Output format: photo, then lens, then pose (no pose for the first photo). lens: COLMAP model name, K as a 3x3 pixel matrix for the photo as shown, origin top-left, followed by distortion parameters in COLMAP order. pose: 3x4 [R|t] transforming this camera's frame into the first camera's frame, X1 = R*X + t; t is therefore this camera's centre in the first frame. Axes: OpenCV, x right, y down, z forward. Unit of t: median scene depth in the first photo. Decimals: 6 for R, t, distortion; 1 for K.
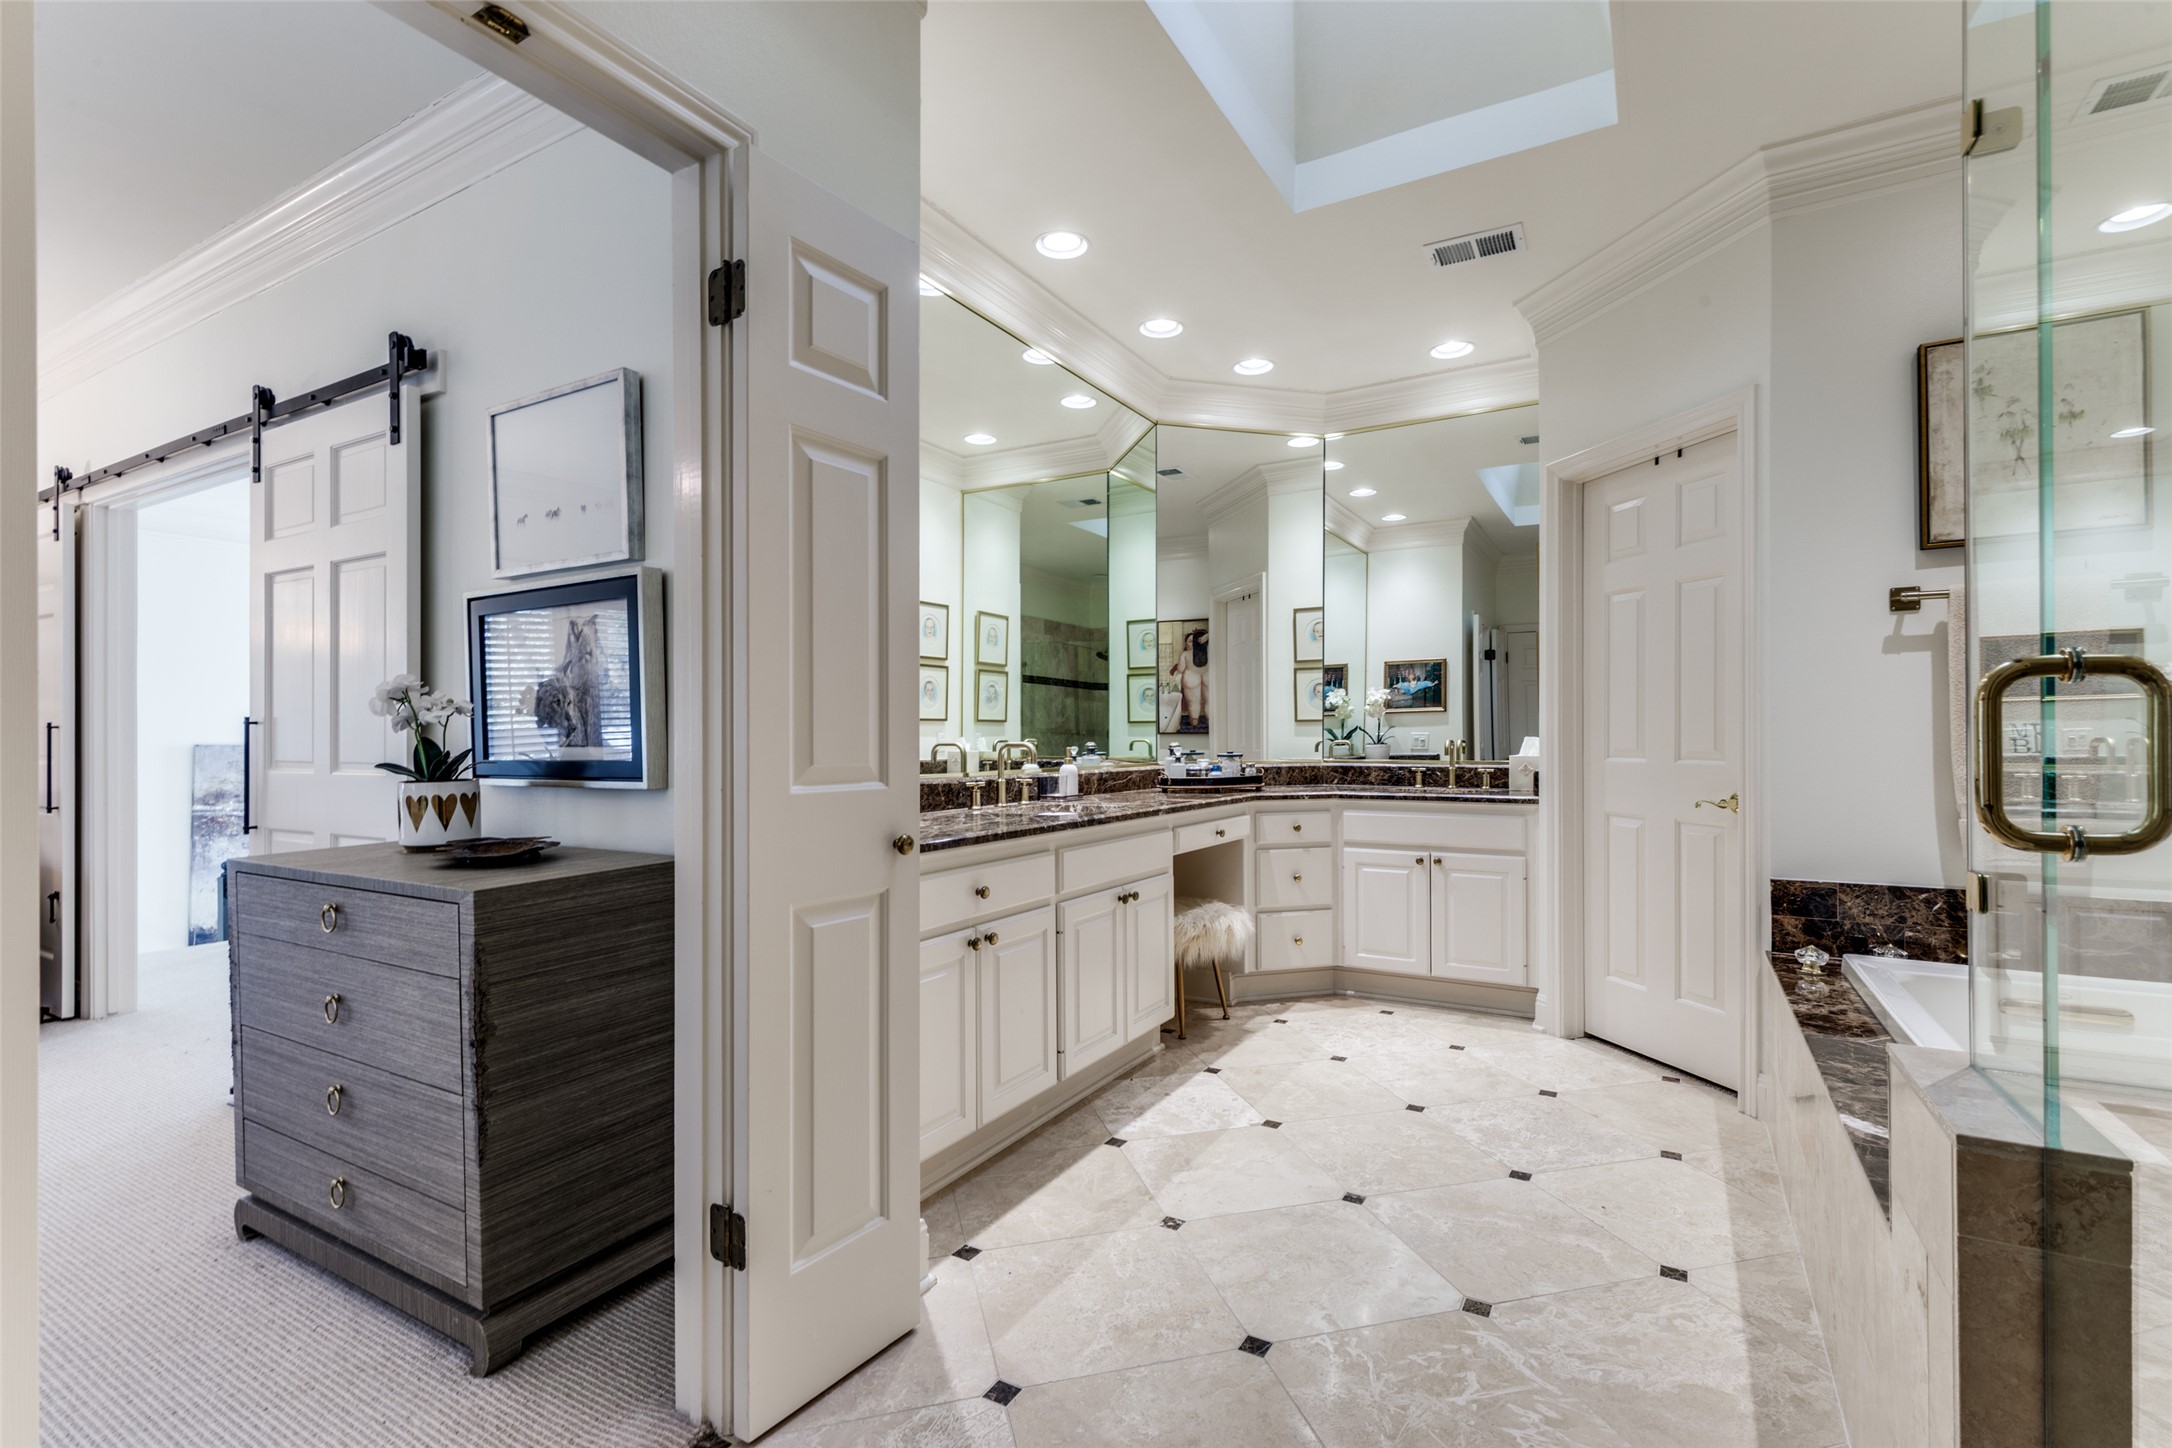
lens RADIAL K [[992.1, 0, 1091.6], [0, 992.1, 748.7], [0, 0, 1]] dist [0.000671, 0.000167]
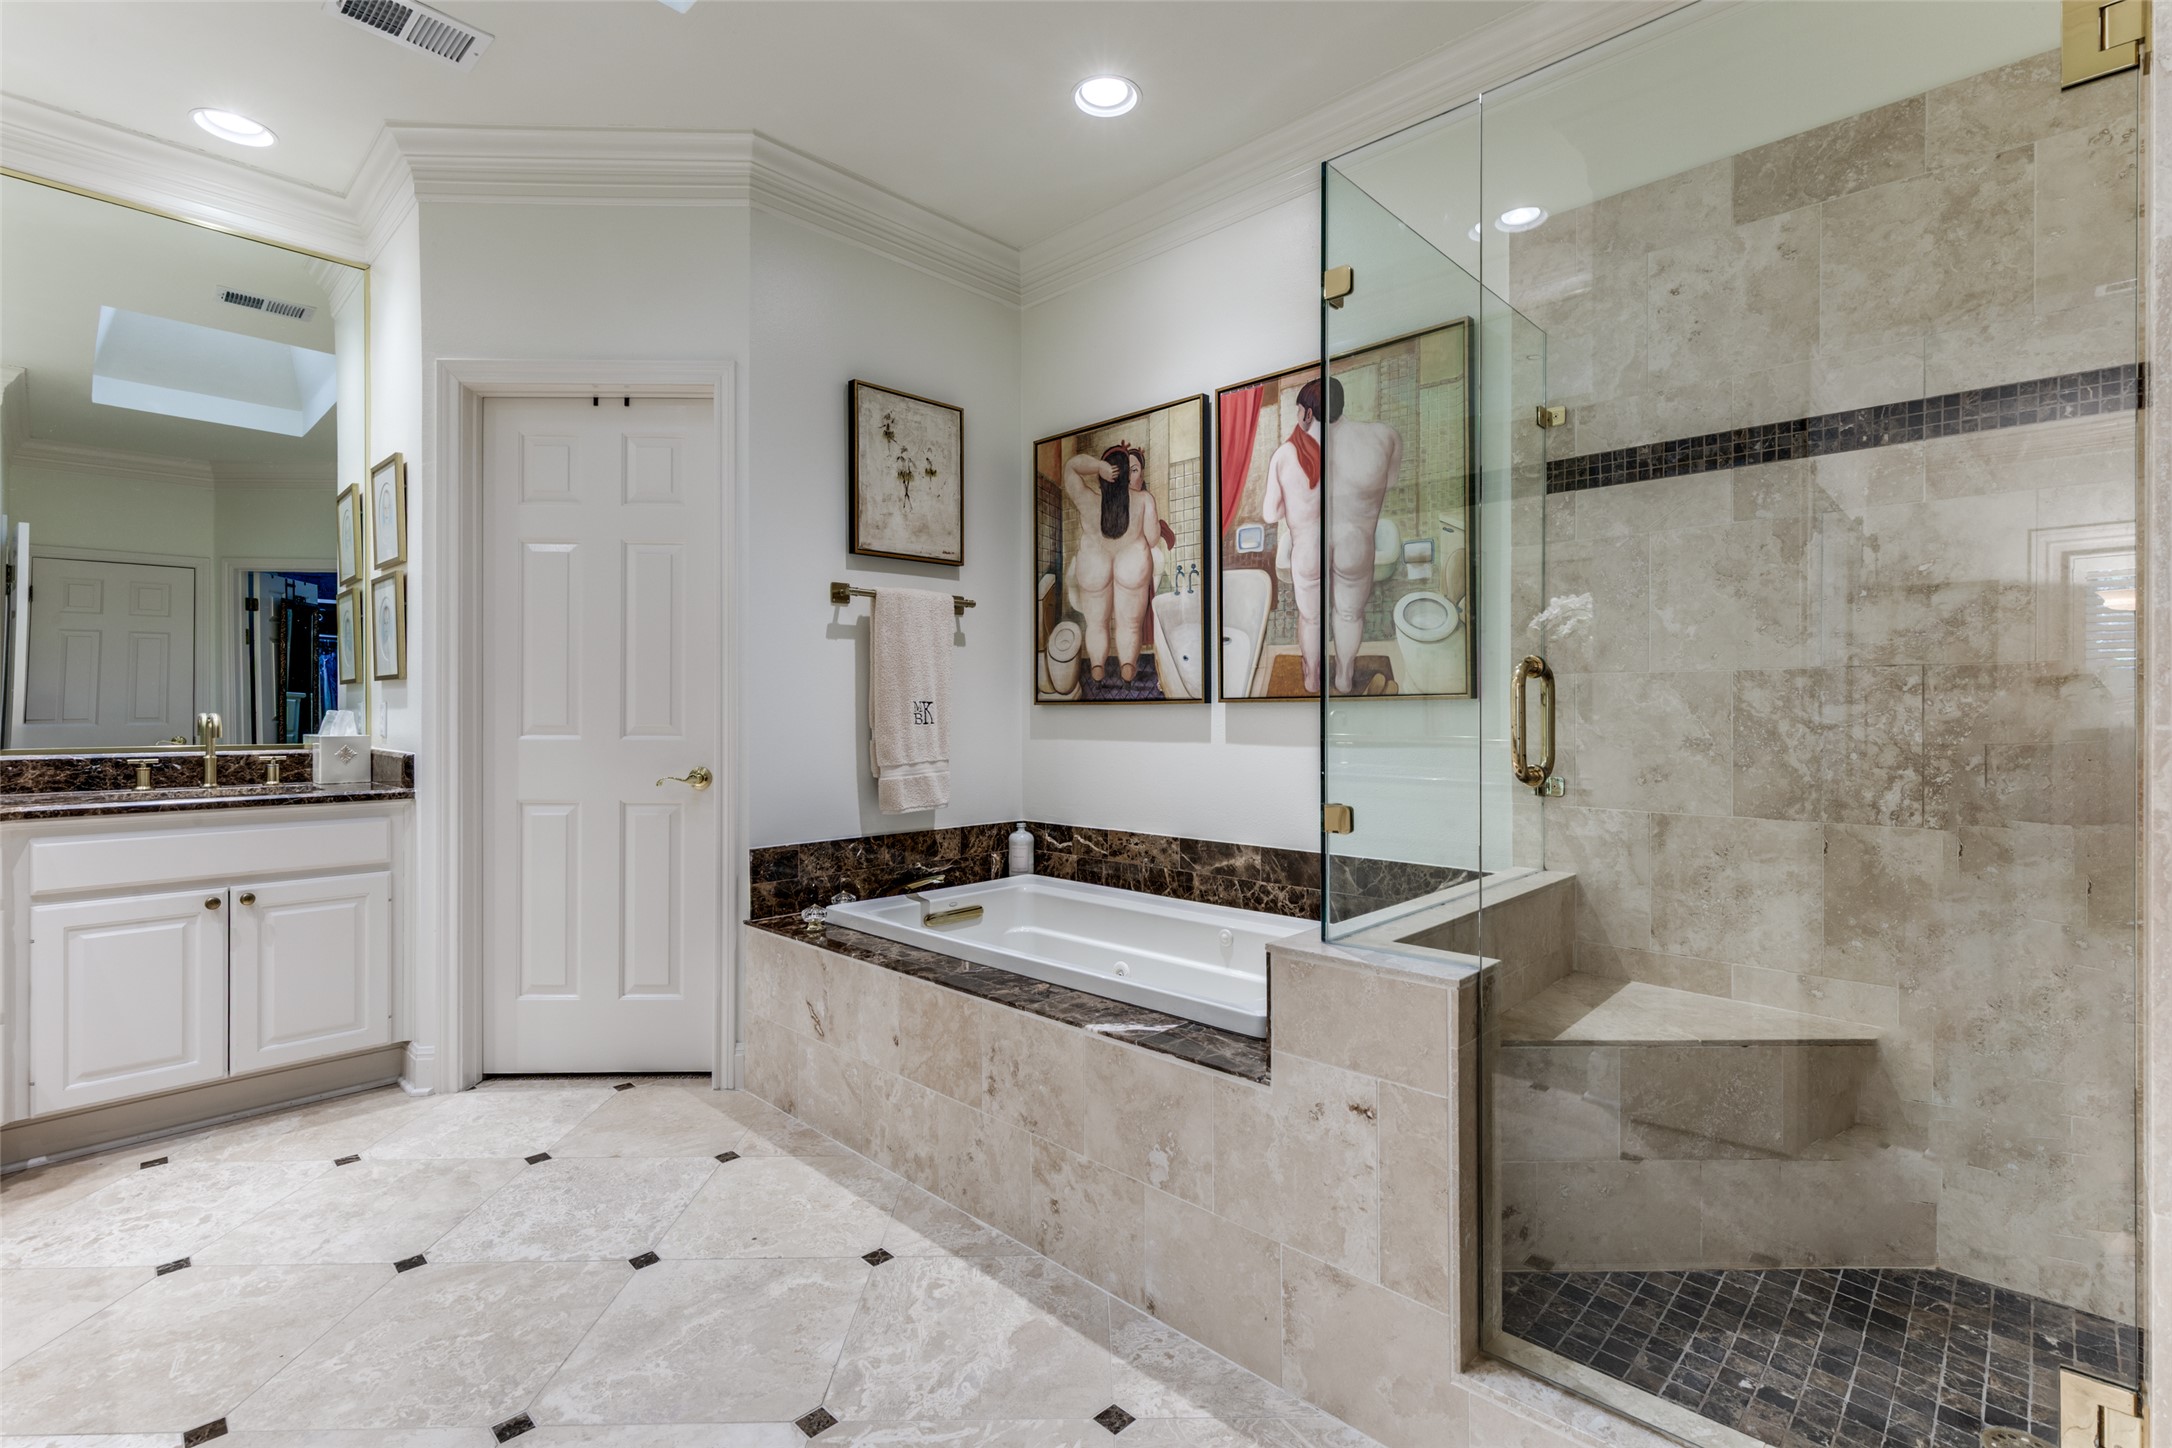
lens RADIAL K [[1007.0, 0, 1088.9], [0, 1007.0, 720.1], [0, 0, 1]] dist [0.009175, 0.000246]
pose [[0.227863, -0.006161, 0.973674, -0.218597], [0.009943, 0.999943, 0.004001, -0.002799], [-0.973642, 0.008770, 0.227911, 0.367834]]
